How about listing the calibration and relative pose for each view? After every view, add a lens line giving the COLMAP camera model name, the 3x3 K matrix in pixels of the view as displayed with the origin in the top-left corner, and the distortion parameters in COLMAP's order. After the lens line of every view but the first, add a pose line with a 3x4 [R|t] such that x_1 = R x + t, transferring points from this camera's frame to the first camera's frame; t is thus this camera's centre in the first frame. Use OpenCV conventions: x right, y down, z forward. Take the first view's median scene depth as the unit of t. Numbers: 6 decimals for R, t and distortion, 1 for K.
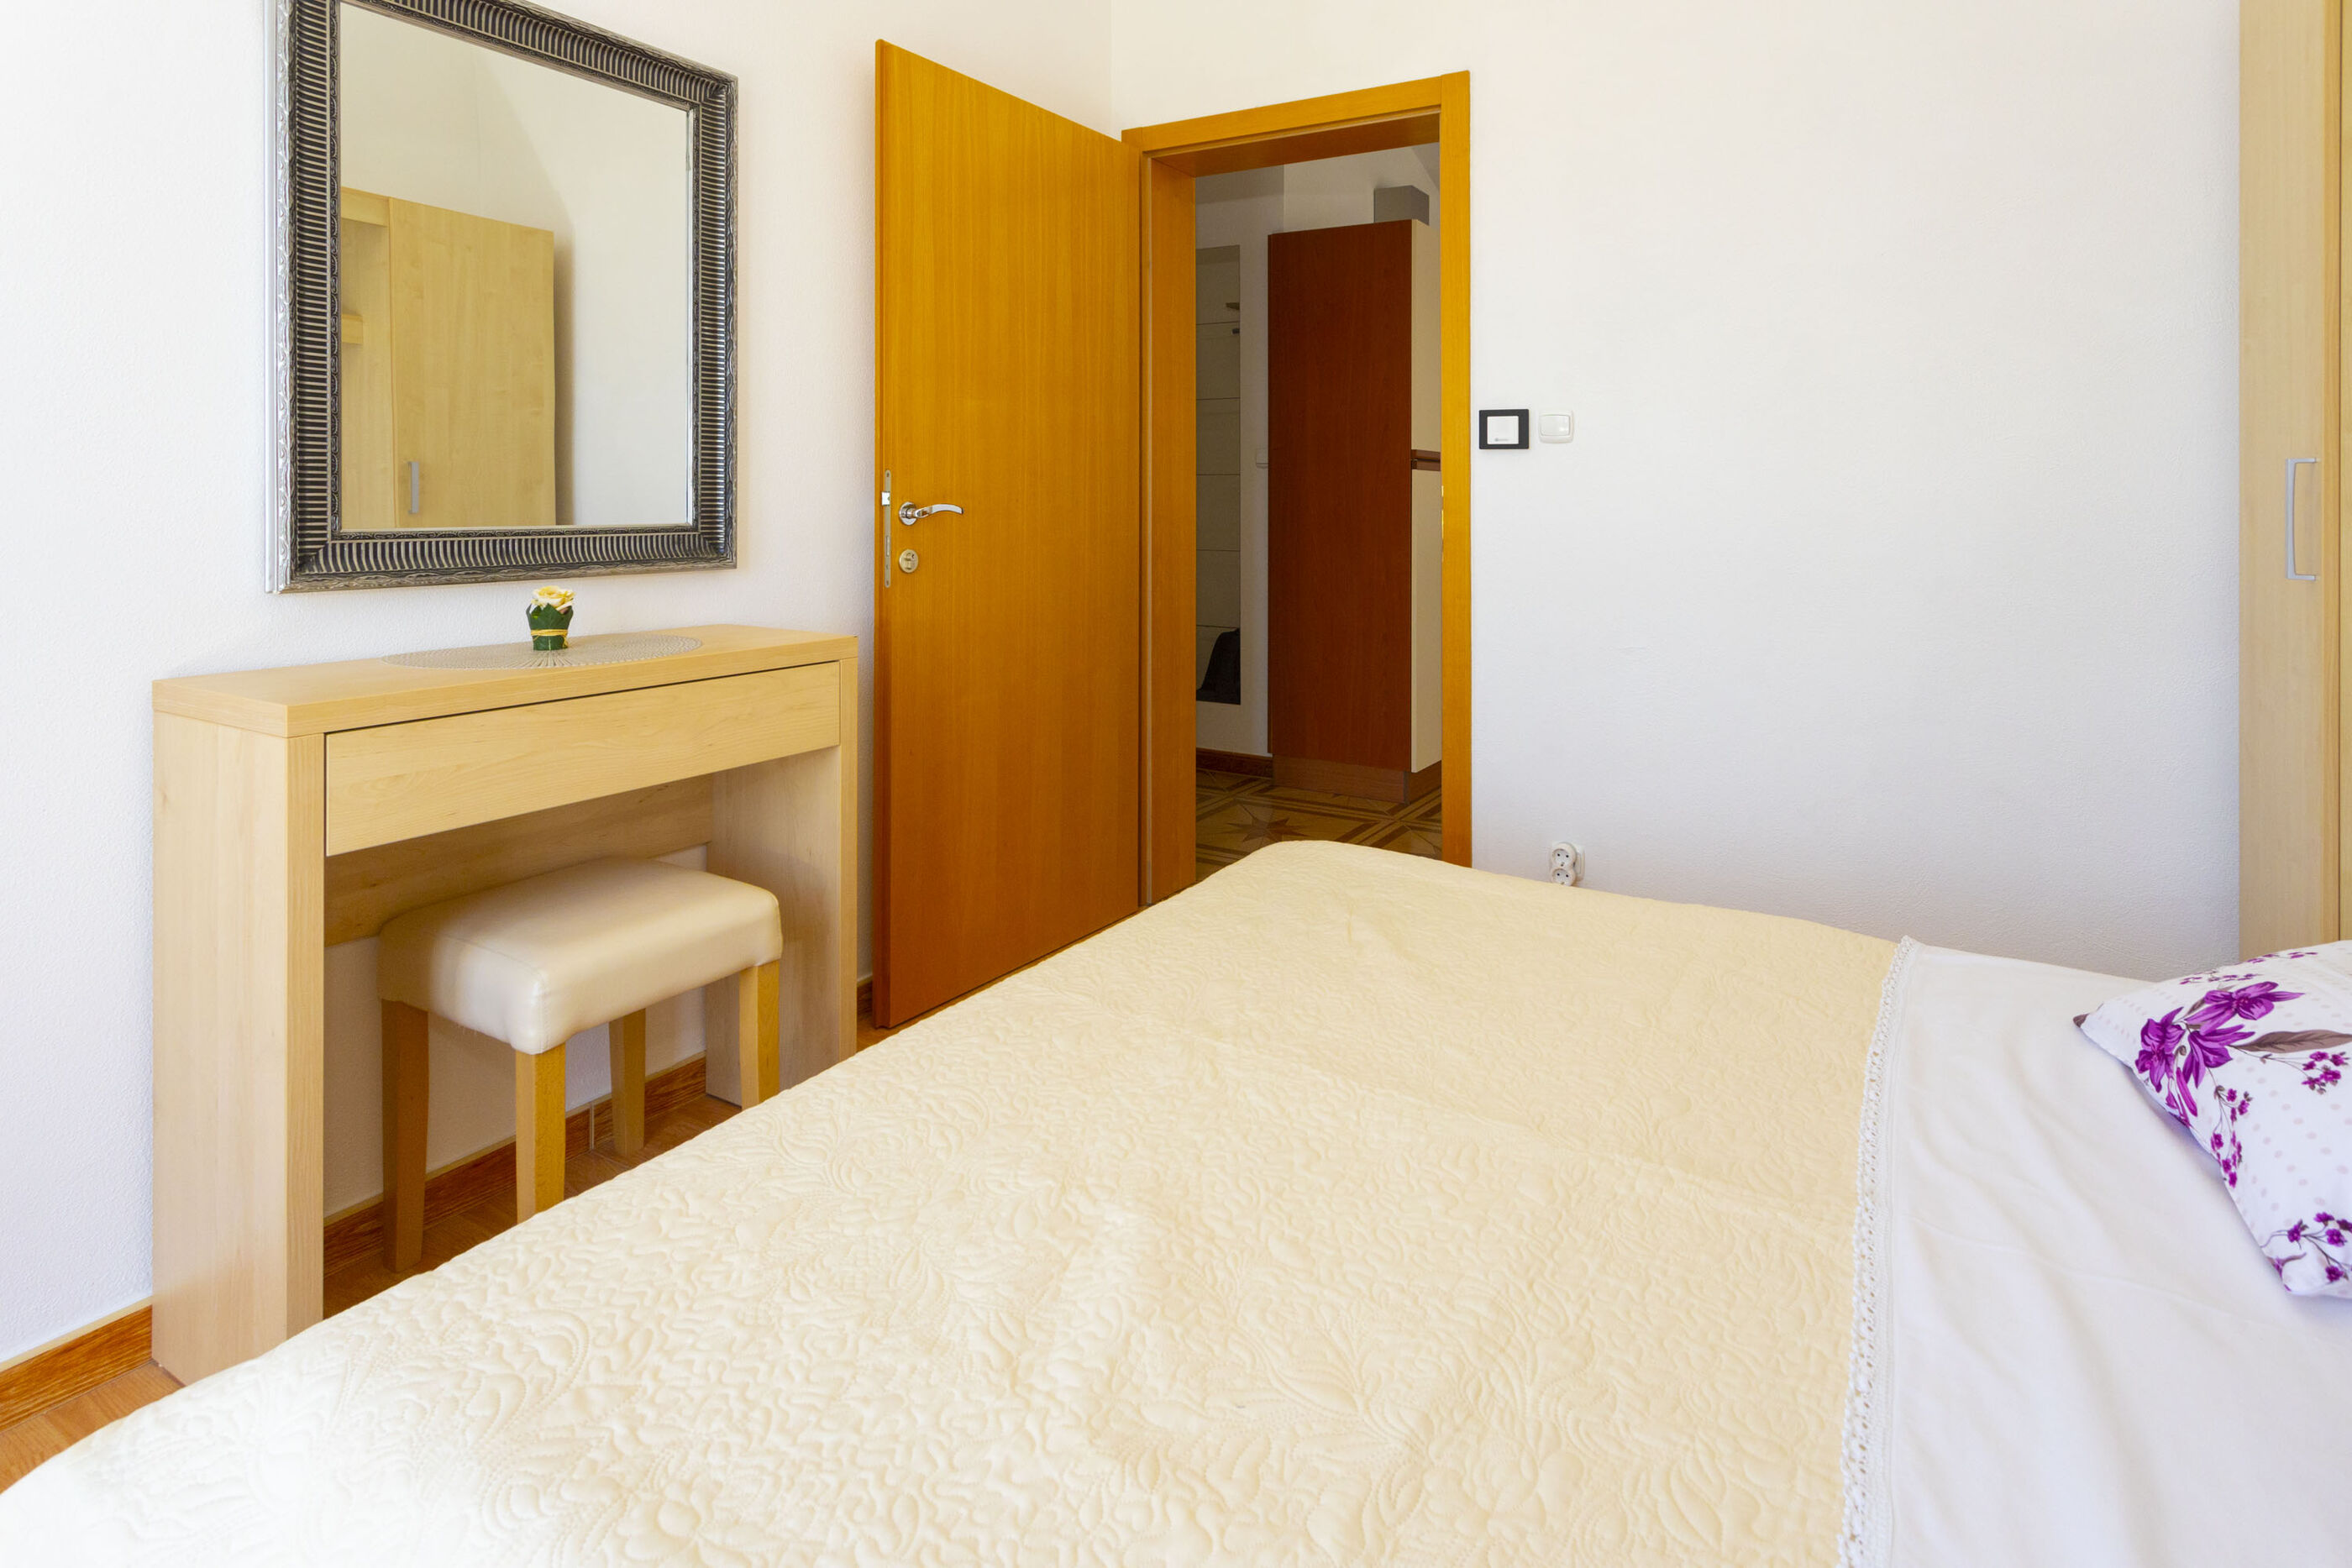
lens RADIAL K [[1225.6, 0, 1180.9], [0, 1225.6, 490.3], [0, 0, 1]] dist [-0.000172, 0.000121]
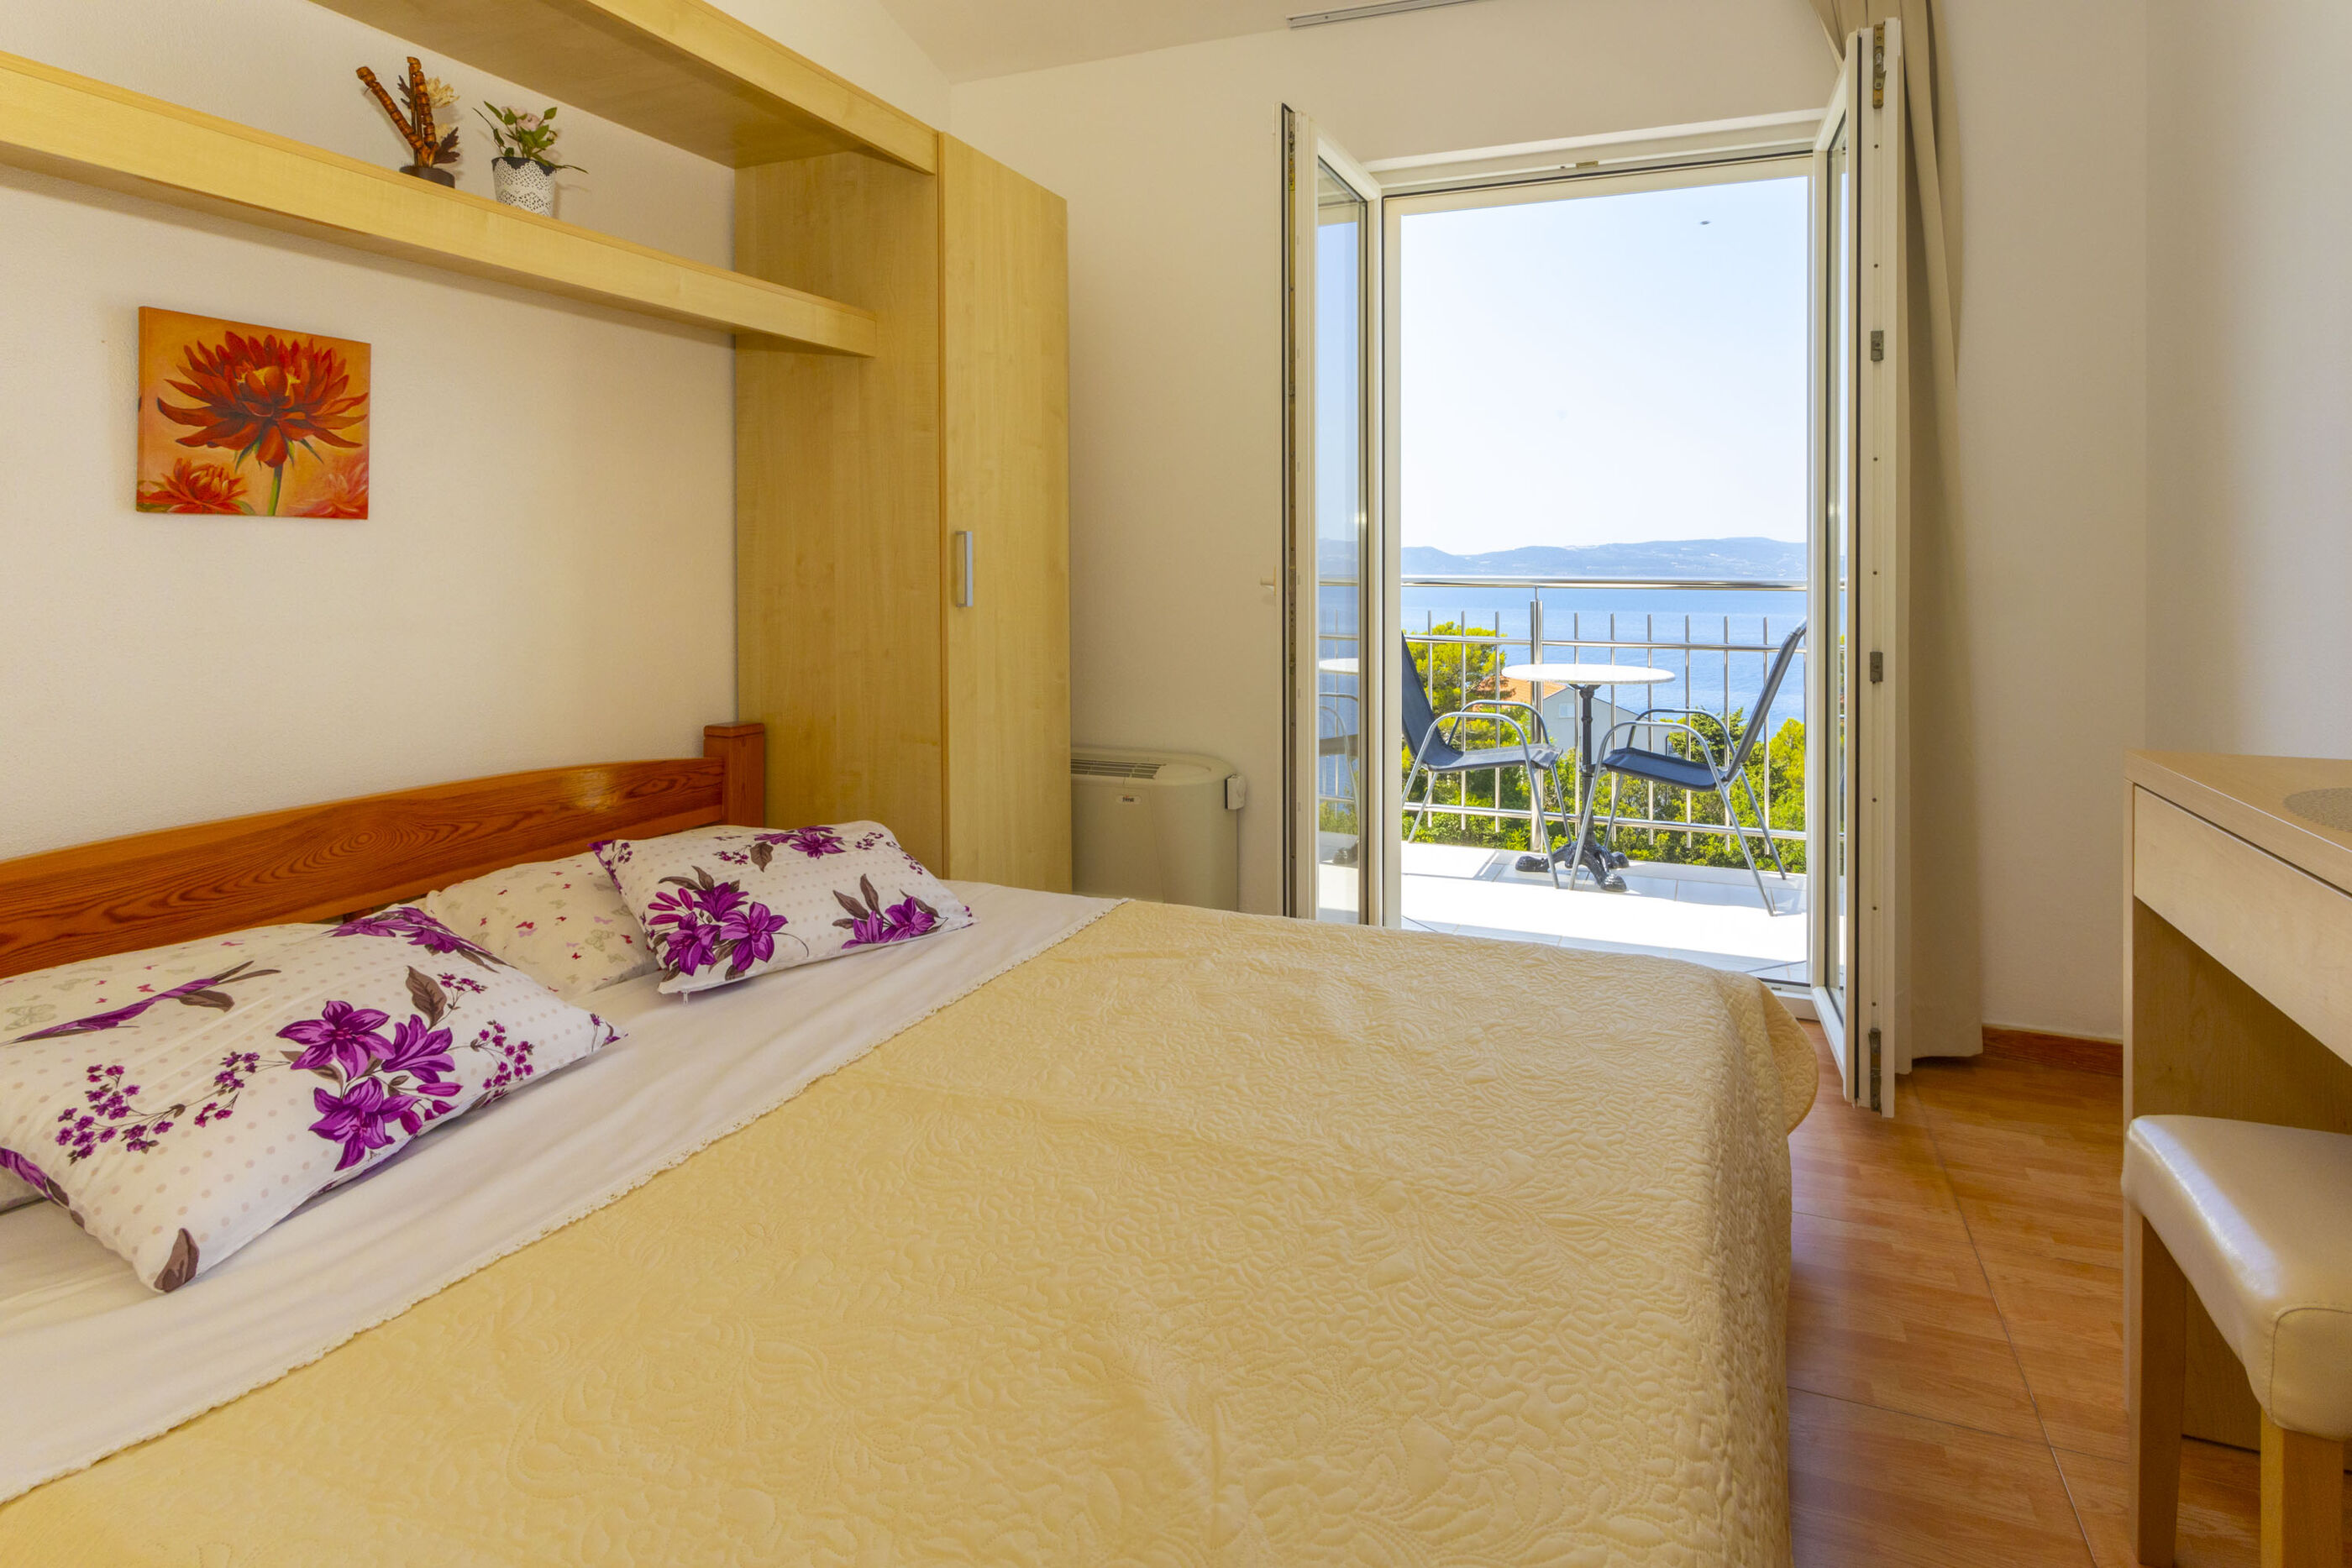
lens RADIAL K [[1136.9, 0, 1322.2], [0, 1136.9, 595.2], [0, 0, 1]] dist [-0.001989, 0.001188]
pose [[-0.969472, -0.005119, -0.245147, 0.276511], [-0.010643, 0.999718, 0.021215, 0.019195], [0.244969, 0.023176, -0.969254, 1.929277]]
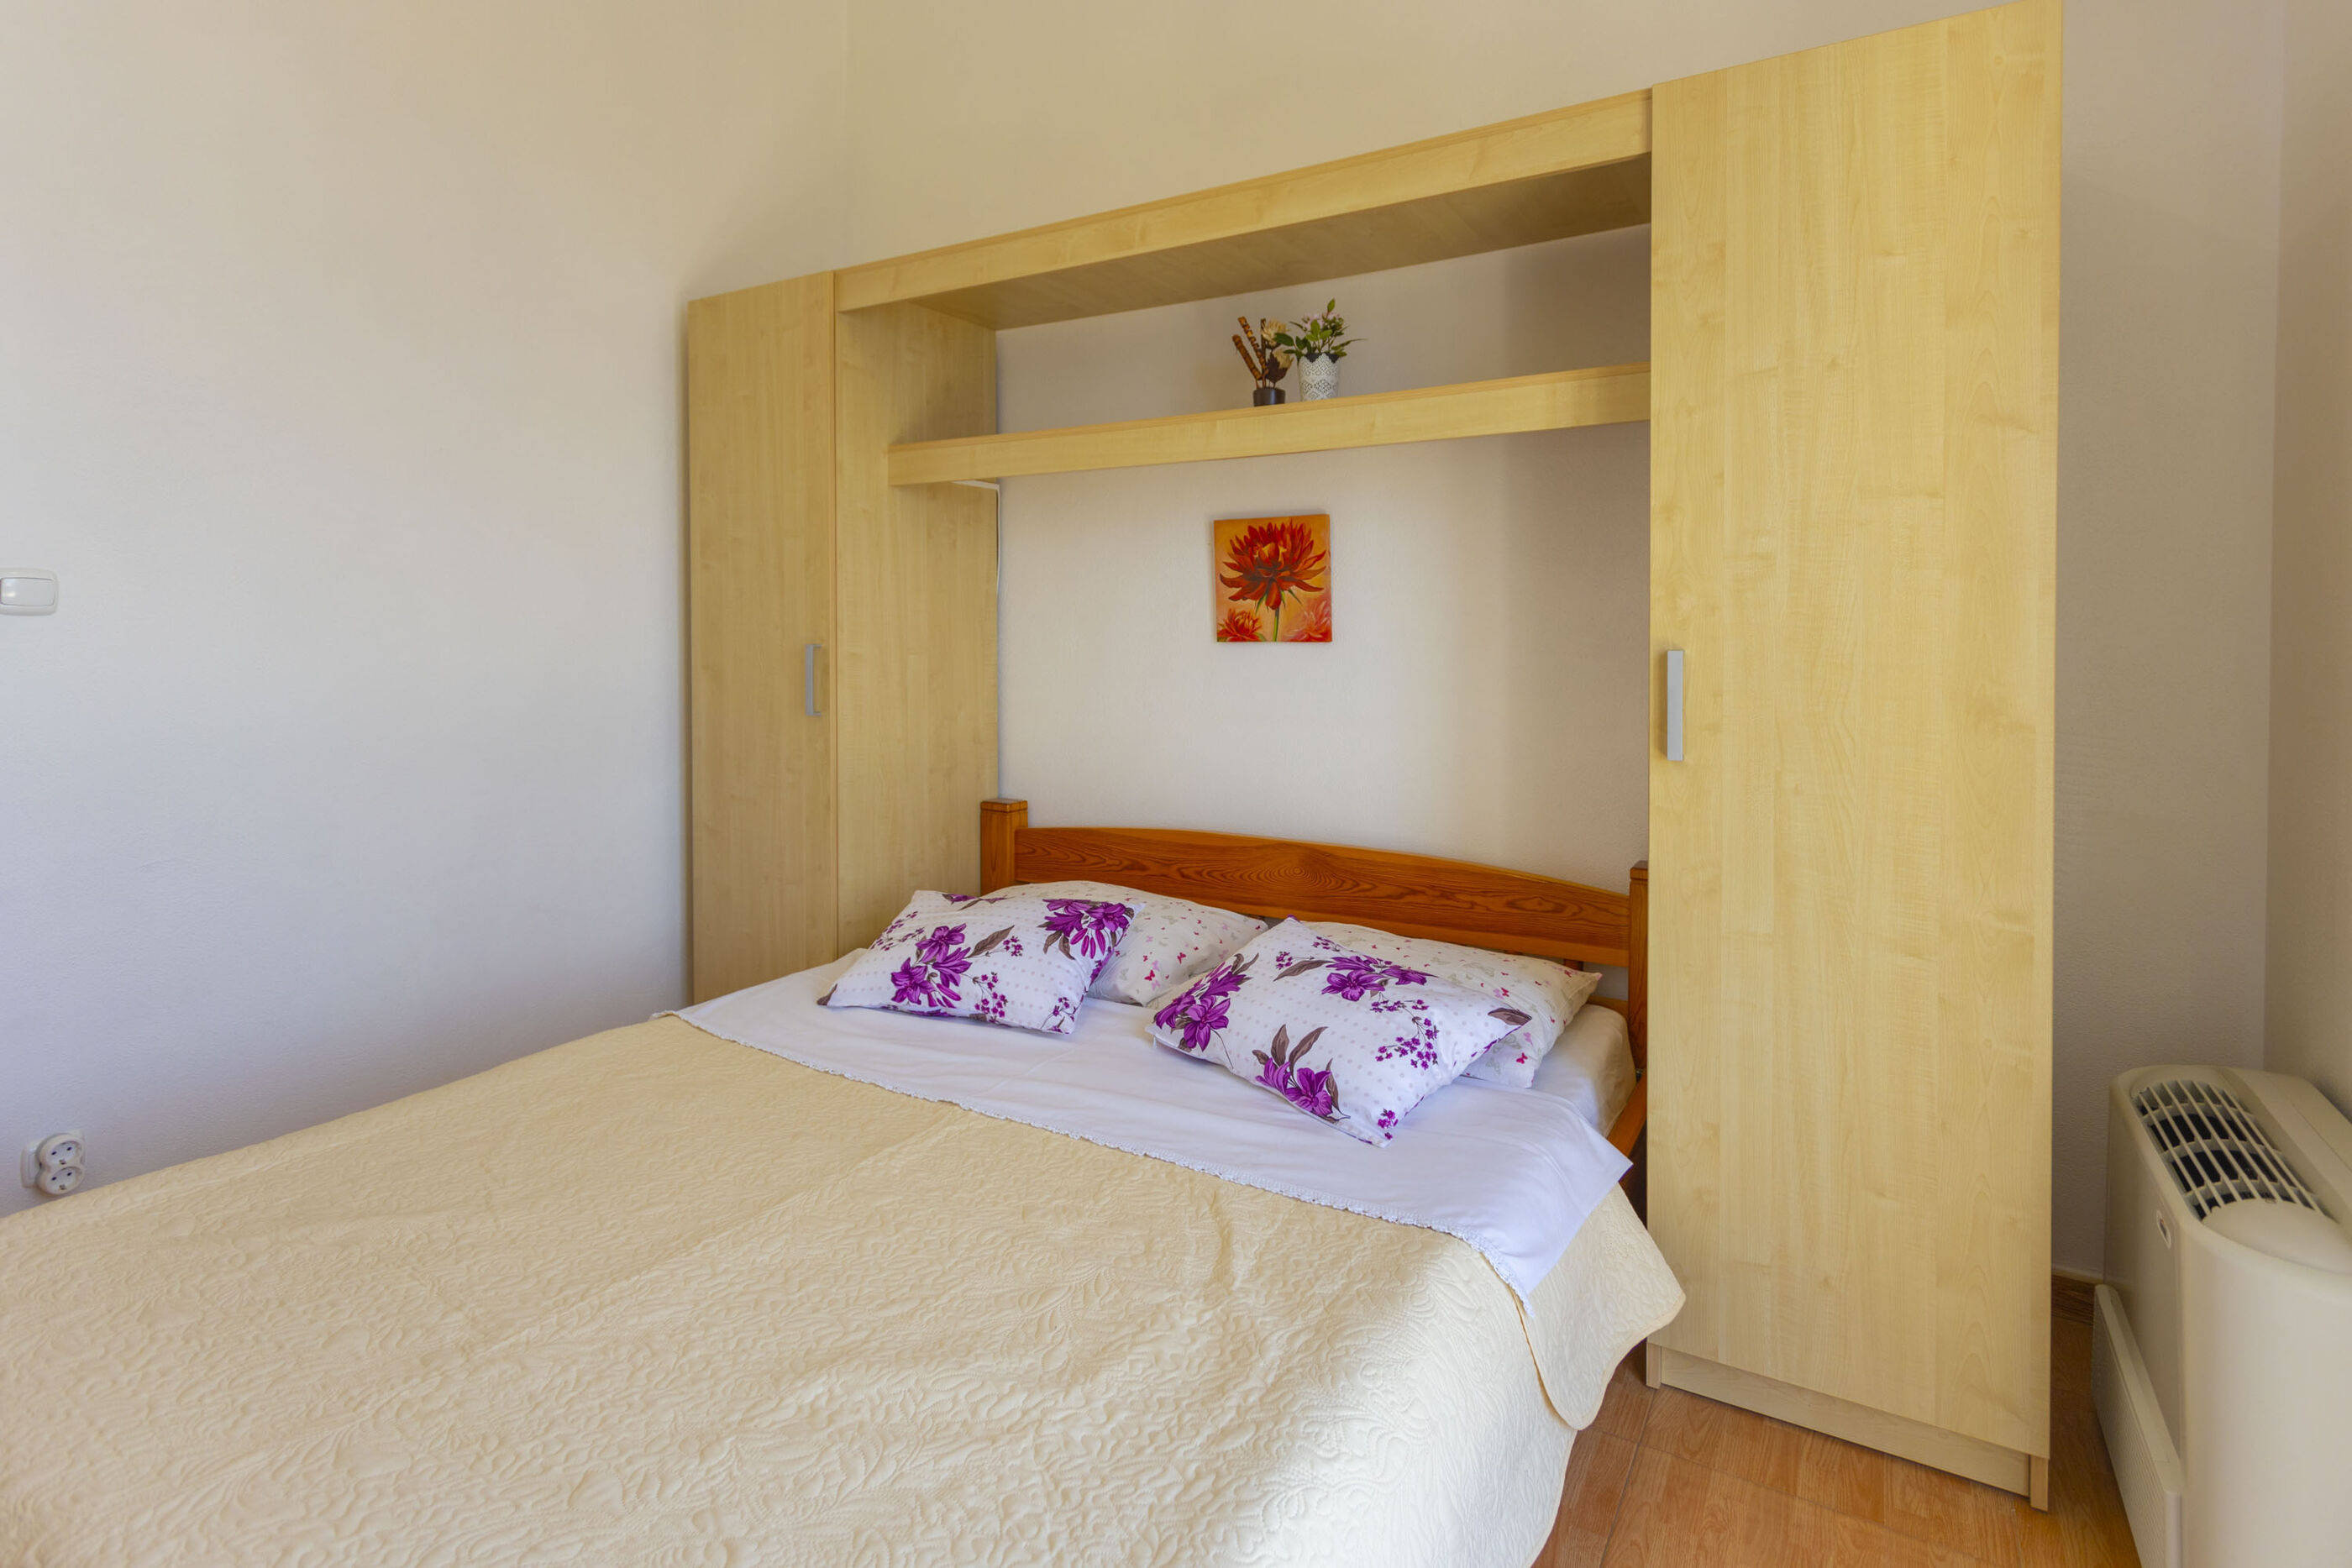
lens RADIAL K [[1225.8, 0, 1274.3], [0, 1225.8, 638.8], [0, 0, 1]] dist [0.000168, 0.000337]
pose [[-0.052093, -0.022445, 0.998390, -0.944239], [-0.000425, 0.999748, 0.022454, -0.080195], [-0.998642, 0.000746, -0.052090, 0.536928]]
